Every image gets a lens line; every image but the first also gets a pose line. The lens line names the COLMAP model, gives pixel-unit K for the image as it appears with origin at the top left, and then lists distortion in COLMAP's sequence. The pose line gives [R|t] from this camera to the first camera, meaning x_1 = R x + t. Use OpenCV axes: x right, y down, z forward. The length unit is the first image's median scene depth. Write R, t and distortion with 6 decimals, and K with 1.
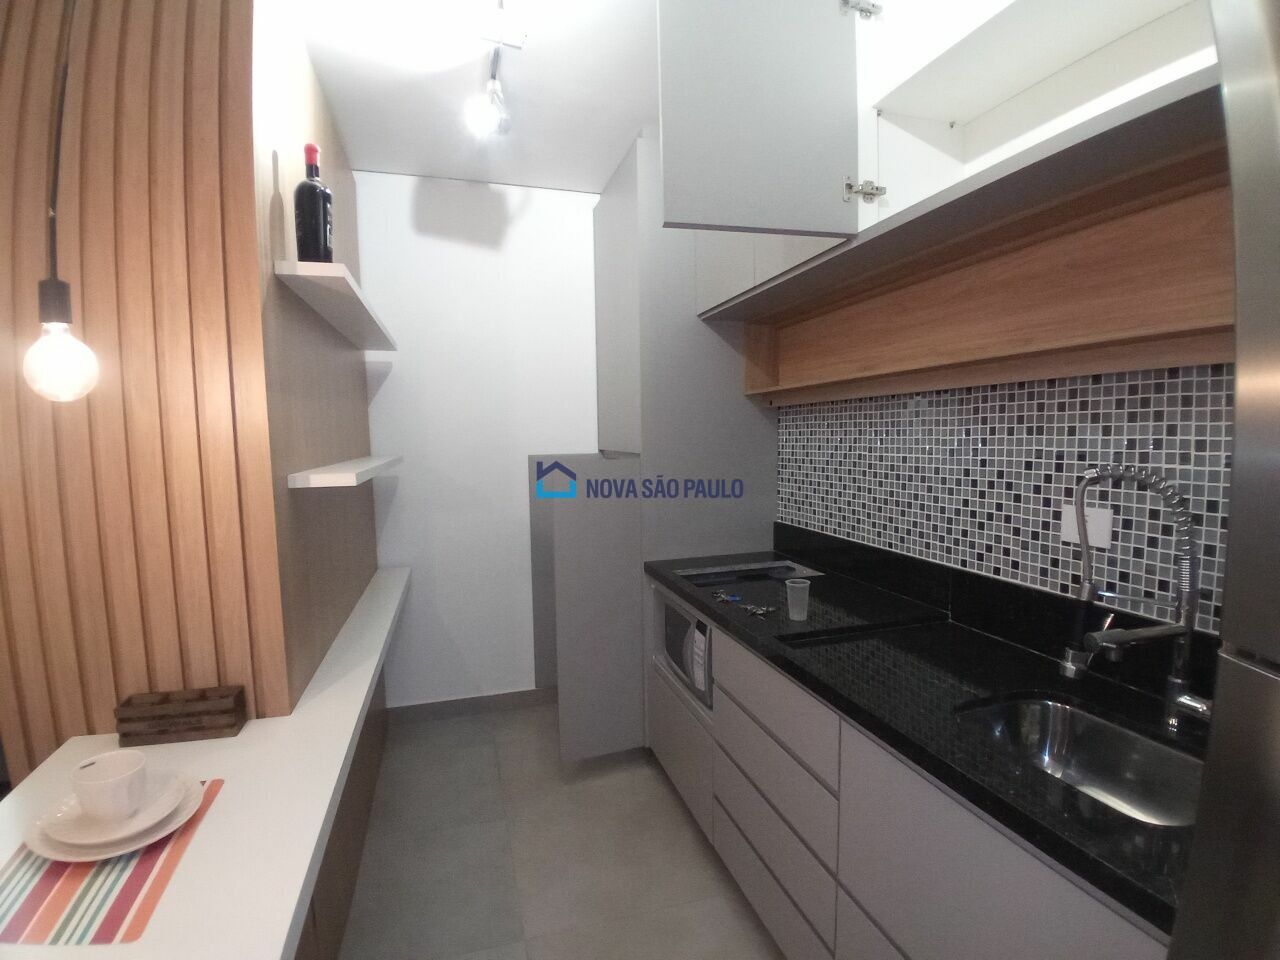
lens RADIAL K [[632.7, 0, 640.0], [0, 632.7, 480.0], [0, 0, 1]] dist [-0.001931, -0.038785]
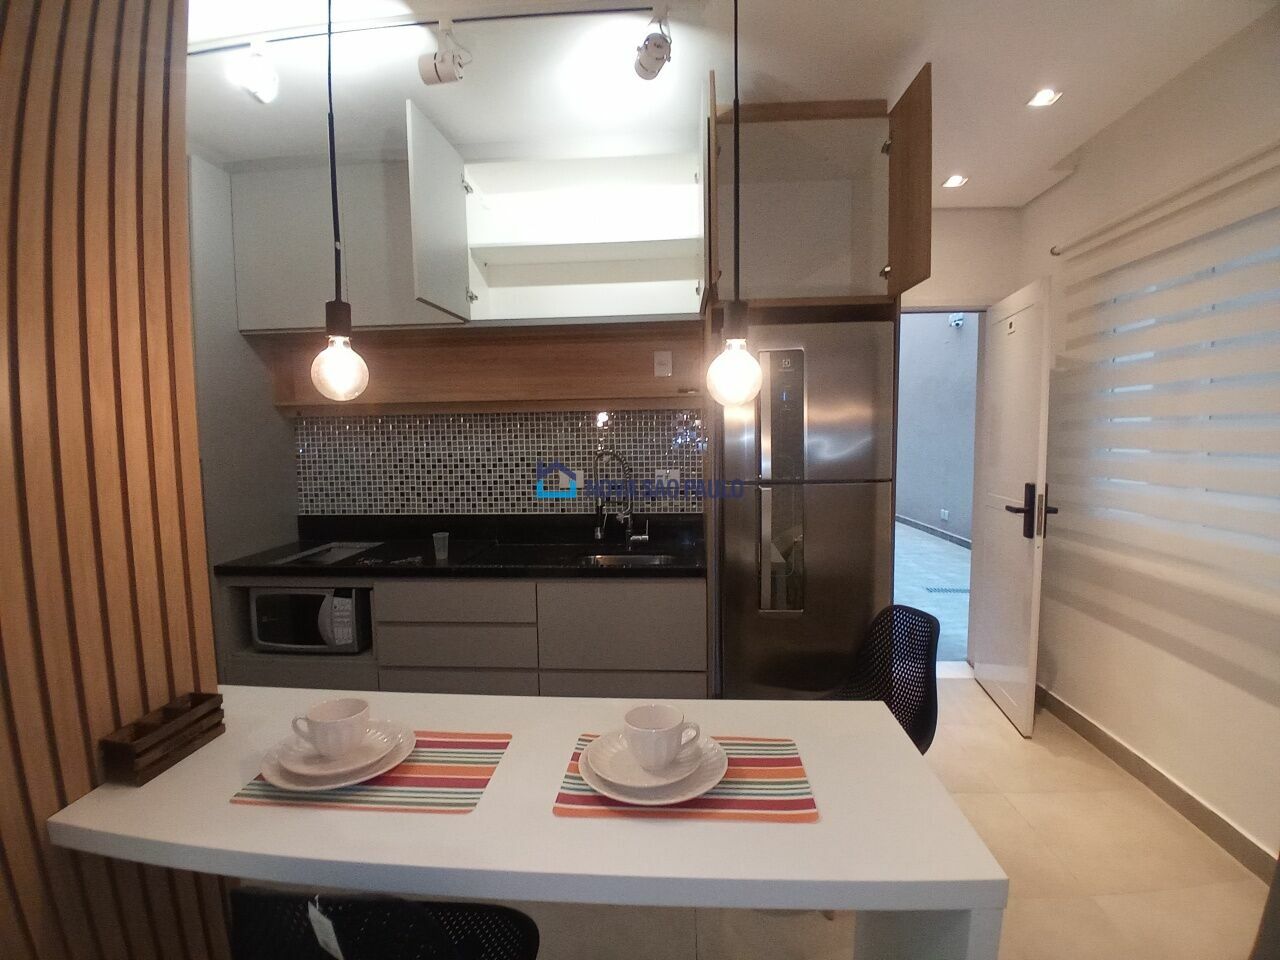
lens RADIAL K [[632.7, 0, 640.0], [0, 632.7, 480.0], [0, 0, 1]] dist [-0.001931, -0.038785]
pose [[0.352839, -0.055762, 0.934021, -0.951074], [0.076147, 0.996623, 0.030734, 0.019065], [-0.932581, 0.060279, 0.355893, -0.008267]]
